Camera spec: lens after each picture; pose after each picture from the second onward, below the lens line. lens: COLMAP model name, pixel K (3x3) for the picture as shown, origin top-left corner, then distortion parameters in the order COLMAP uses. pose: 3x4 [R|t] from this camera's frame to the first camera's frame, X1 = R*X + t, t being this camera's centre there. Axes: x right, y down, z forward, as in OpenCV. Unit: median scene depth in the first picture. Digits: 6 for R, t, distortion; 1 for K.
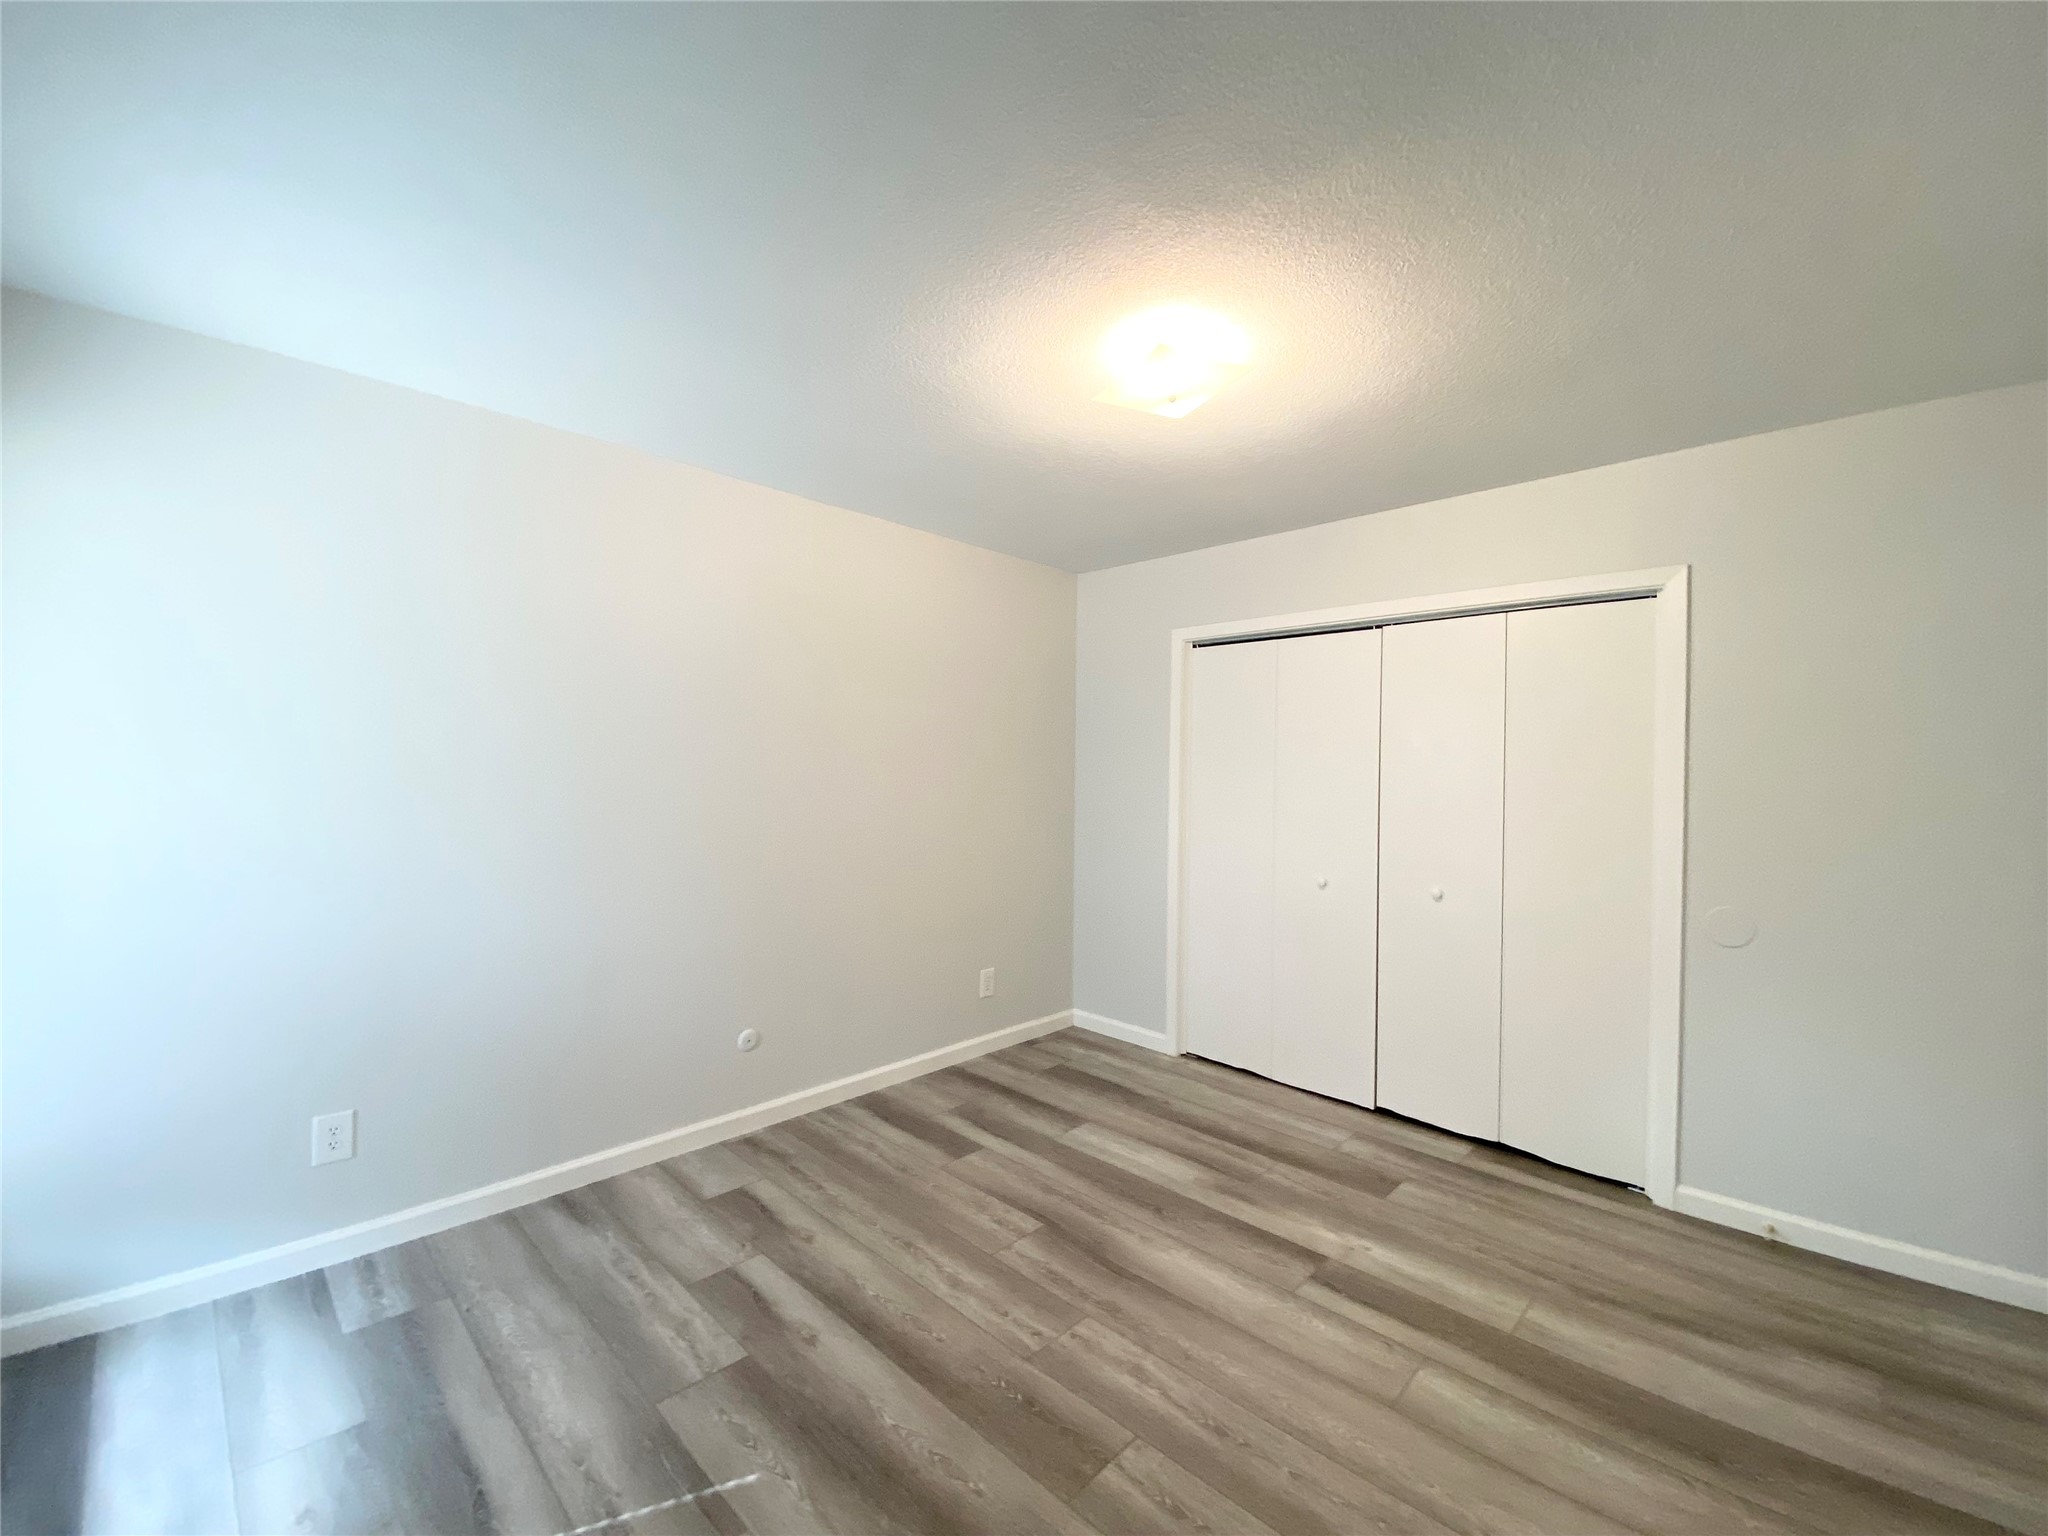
lens RADIAL K [[831.5, 0, 1024.1], [0, 831.5, 765.1], [0, 0, 1]] dist [0.011102, -0.015298]
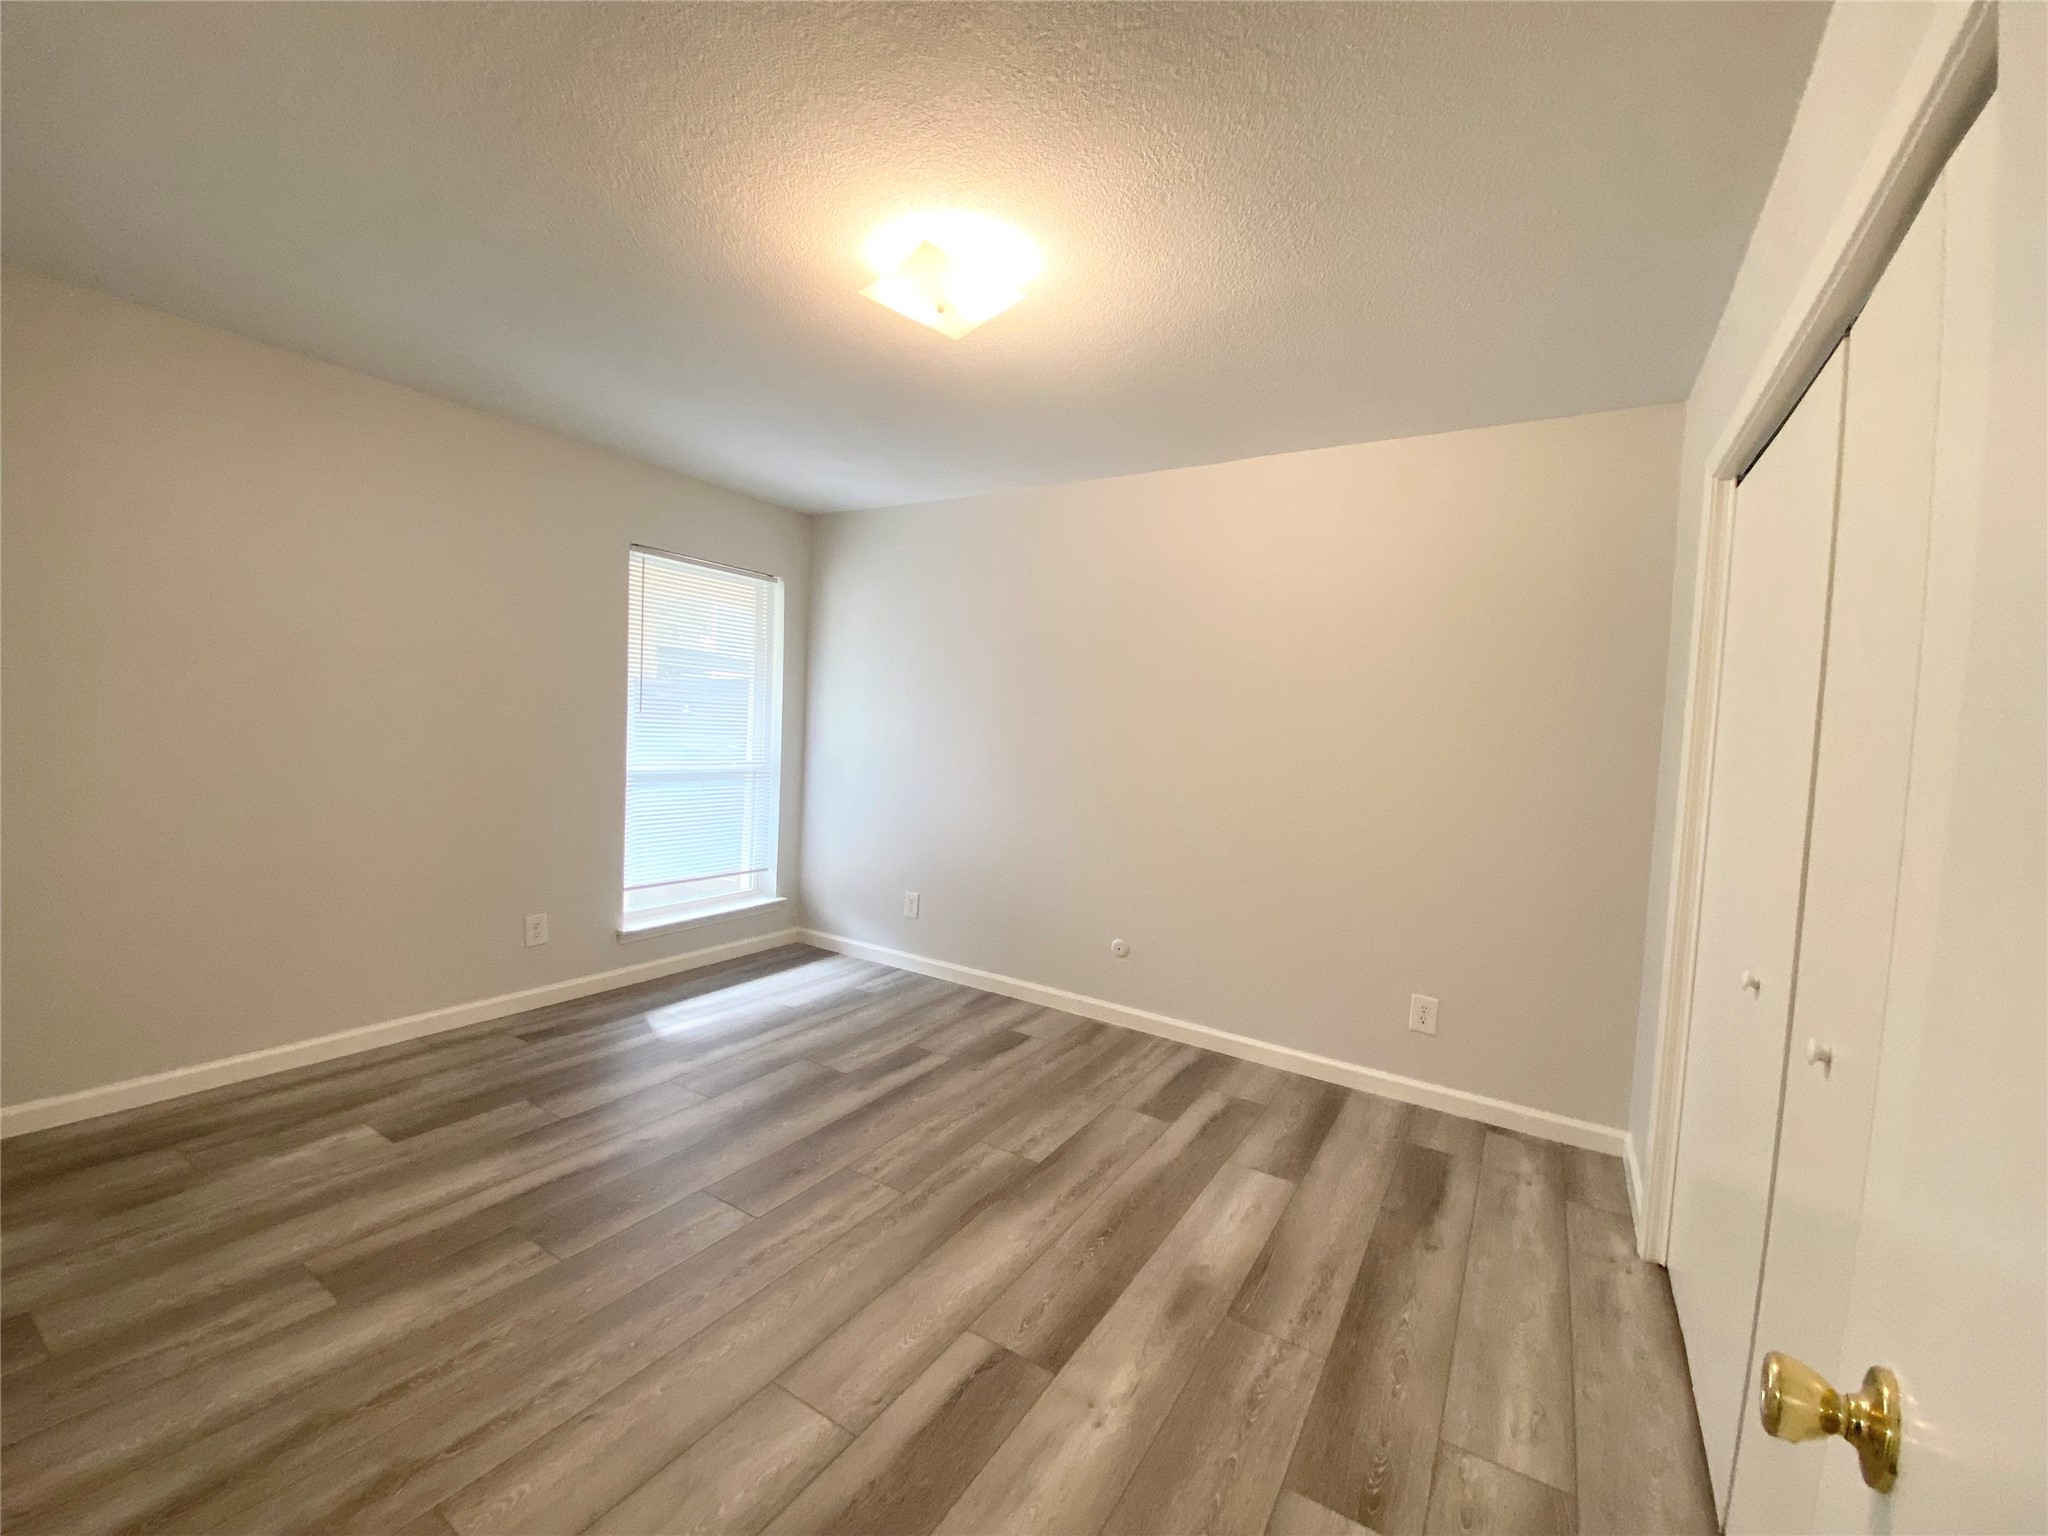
lens RADIAL K [[831.5, 0, 1005.1], [0, 831.5, 769.2], [0, 0, 1]] dist [0.011102, -0.015298]
pose [[0.219465, 0.061315, -0.973692, 0.898567], [-0.057185, 0.997116, 0.049901, 0.040751], [0.973943, 0.044729, 0.222339, 0.688773]]
